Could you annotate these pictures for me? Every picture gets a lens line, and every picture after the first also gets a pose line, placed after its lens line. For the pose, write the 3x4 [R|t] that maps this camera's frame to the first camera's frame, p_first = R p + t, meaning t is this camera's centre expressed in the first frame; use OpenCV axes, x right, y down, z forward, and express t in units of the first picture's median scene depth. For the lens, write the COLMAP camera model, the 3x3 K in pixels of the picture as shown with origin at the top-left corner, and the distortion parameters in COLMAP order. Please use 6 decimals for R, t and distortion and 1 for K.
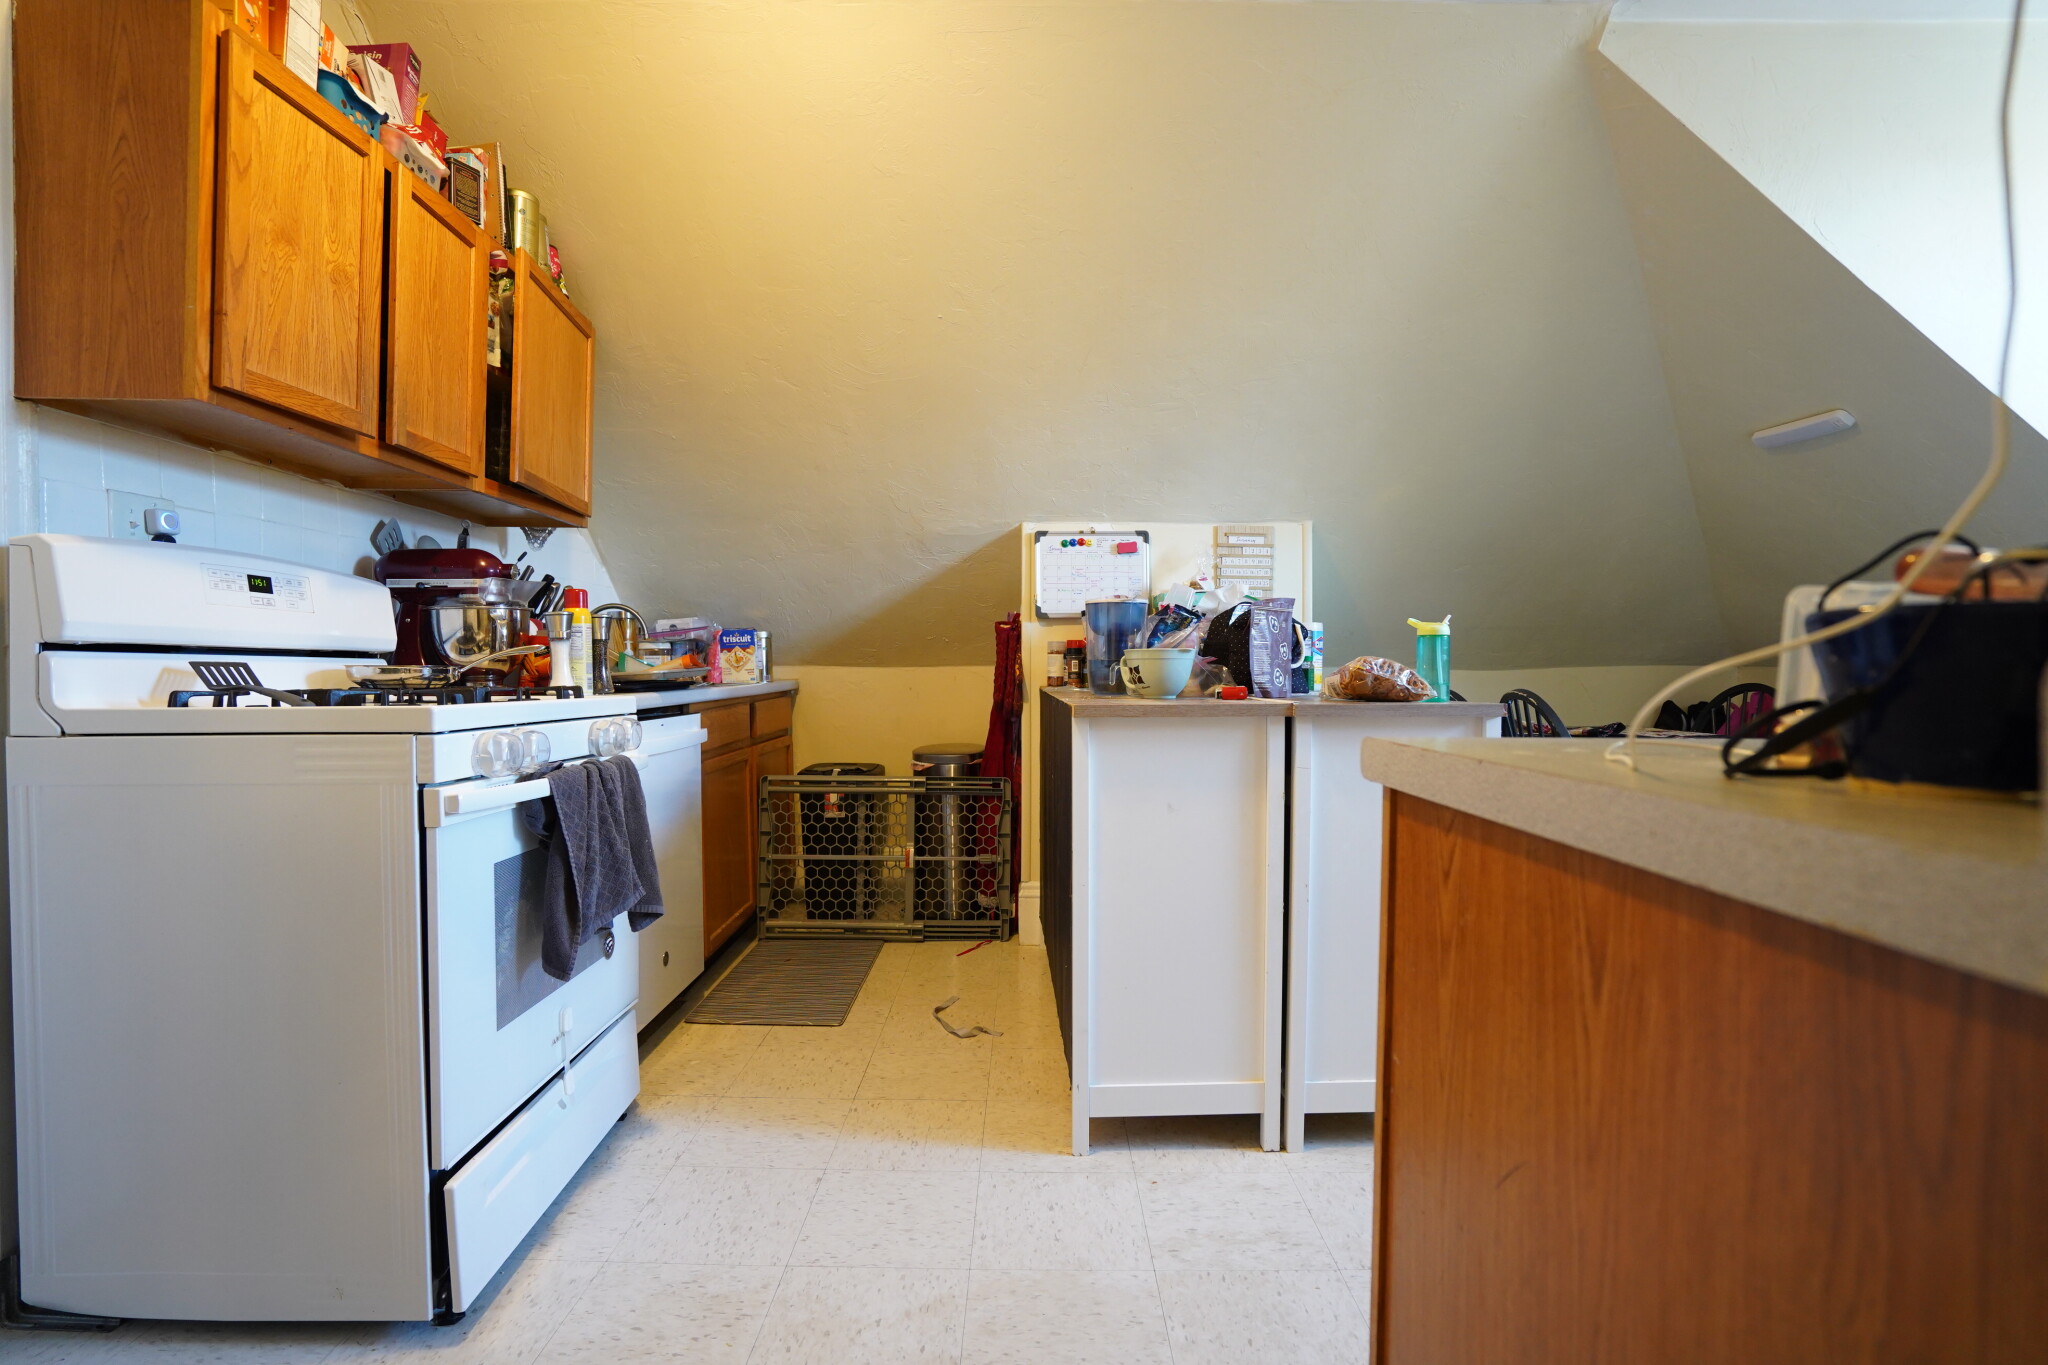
lens RADIAL K [[948.0, 0, 1024.0], [0, 948.0, 682.5], [0, 0, 1]] dist [-0.053942, 0.021495]
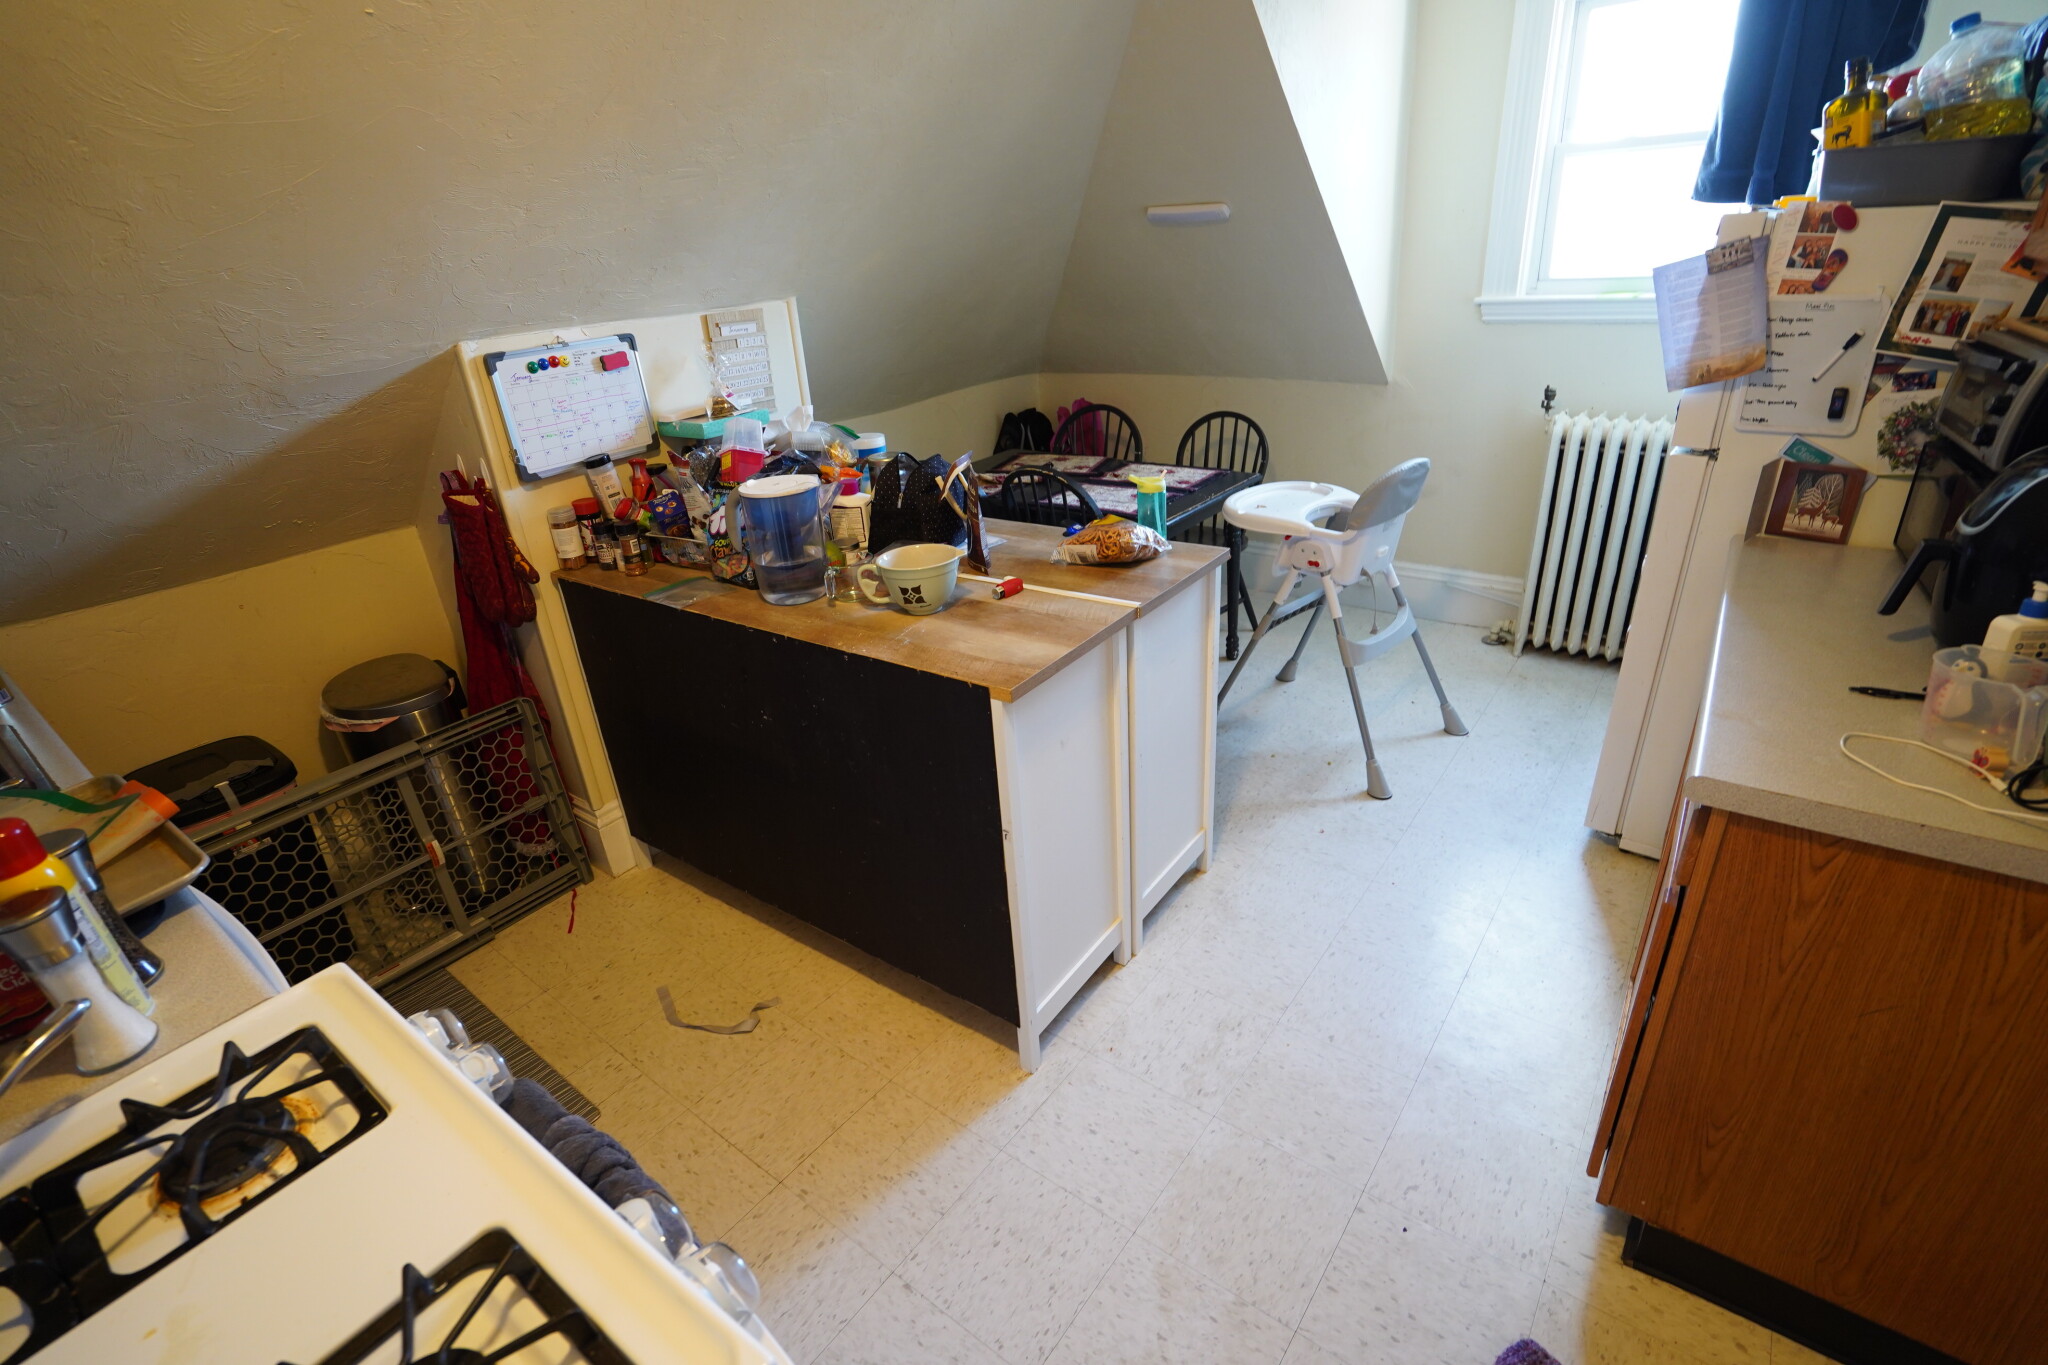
lens RADIAL K [[948.0, 0, 1024.0], [0, 948.0, 682.5], [0, 0, 1]] dist [-0.053942, 0.021495]
pose [[0.604703, -0.370769, 0.704886, -0.307978], [0.079633, 0.908745, 0.409684, -0.188976], [-0.792460, -0.191605, 0.579046, 0.276521]]
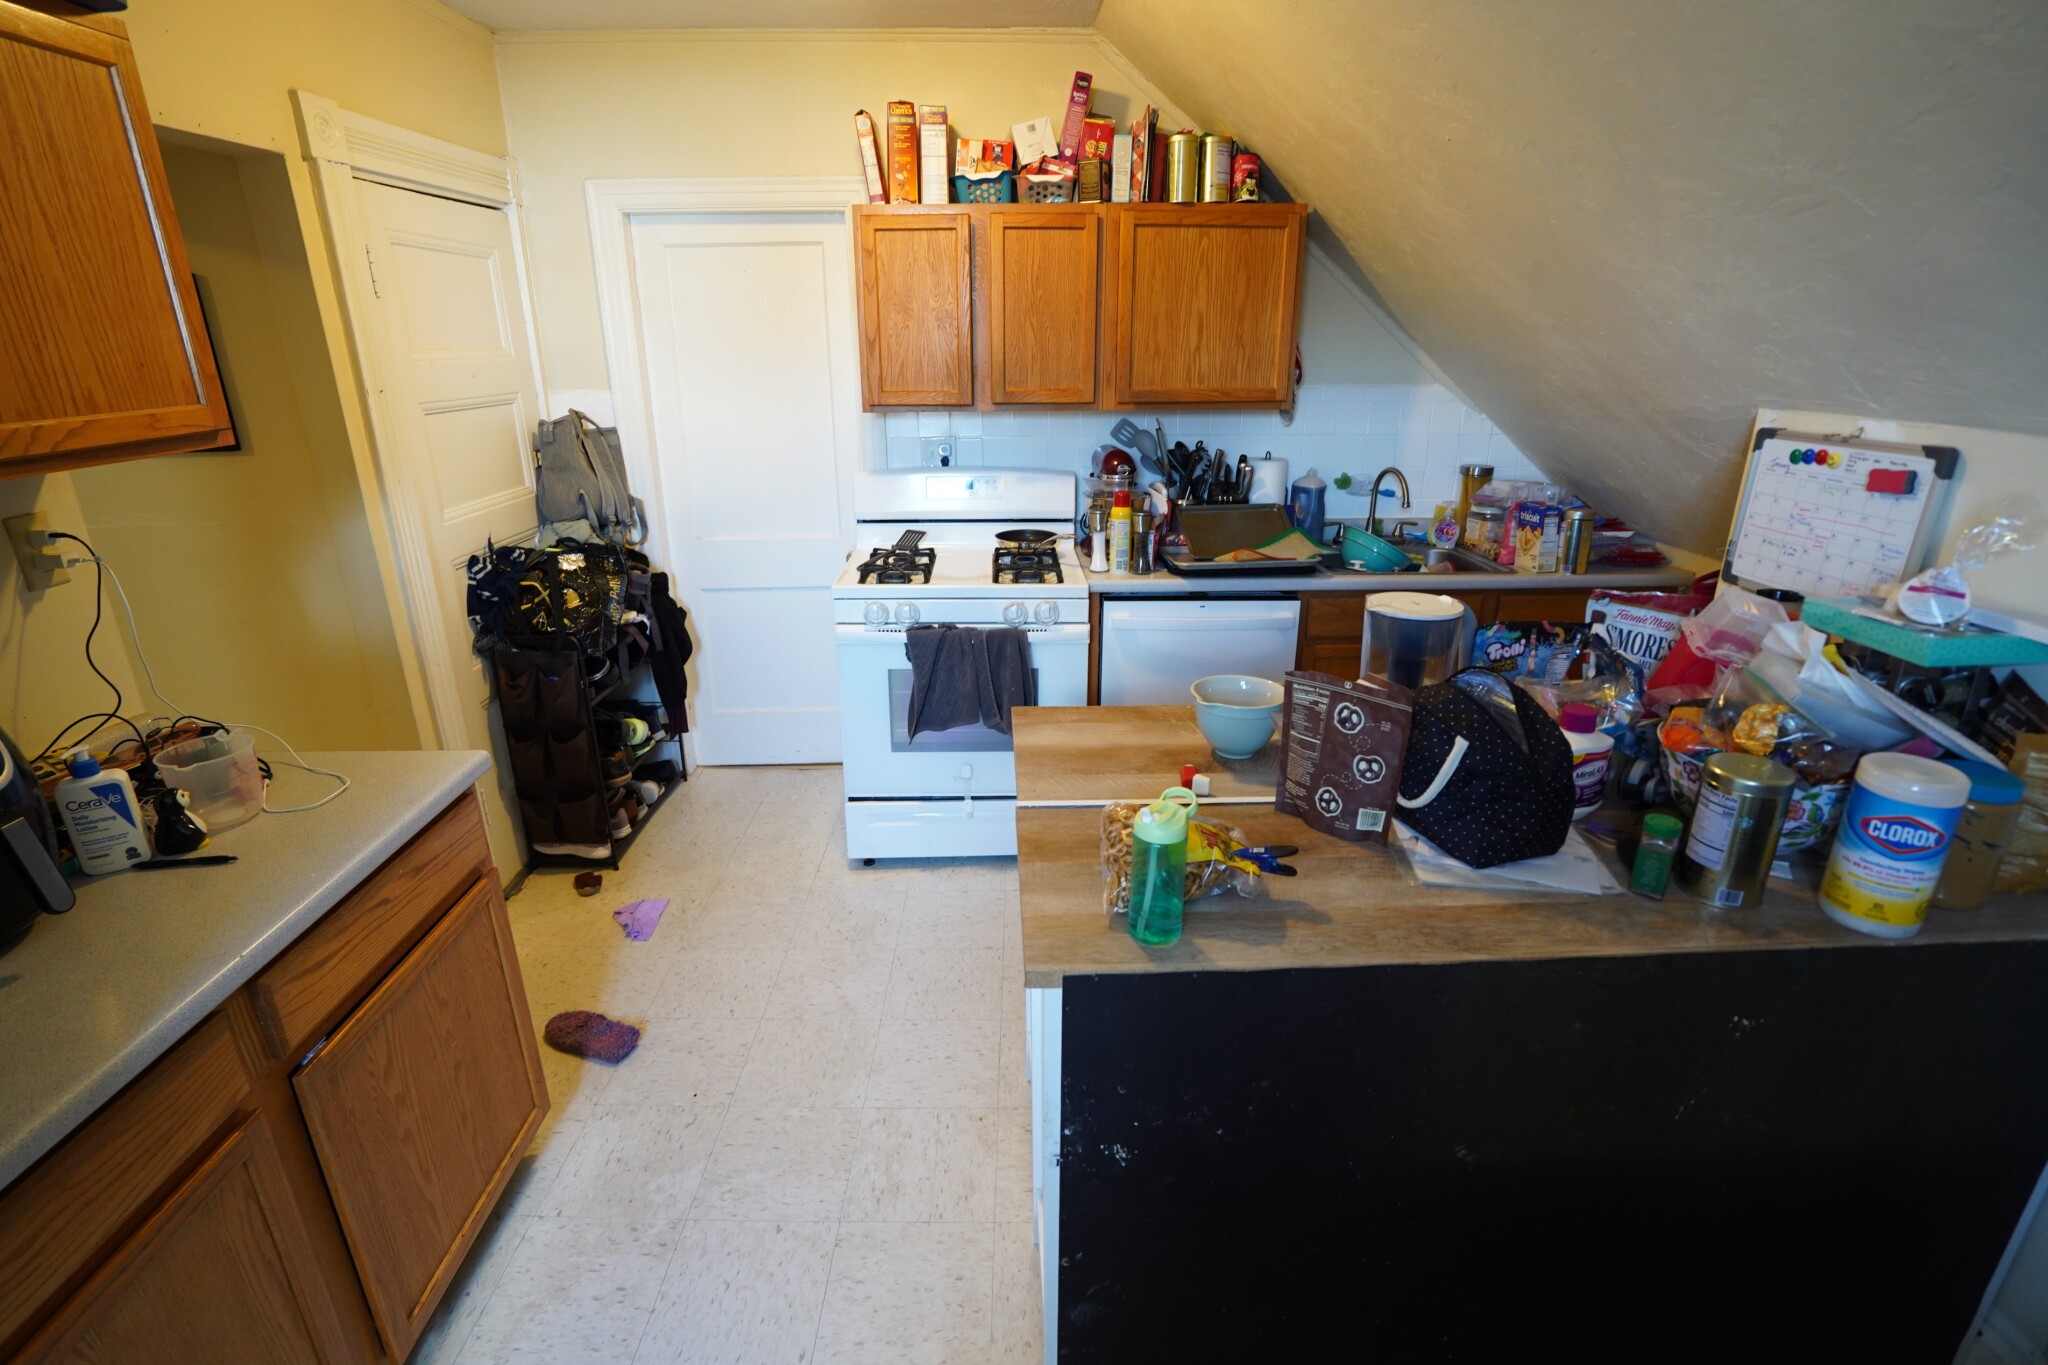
lens RADIAL K [[993.6, 0, 1024.0], [0, 993.6, 682.5], [0, 0, 1]] dist [-0.061503, 0.026162]
pose [[0.006915, 0.335612, -0.941975, 0.598056], [-0.012164, 0.941956, 0.335516, -0.204993], [0.999902, 0.009138, 0.010596, 0.564437]]
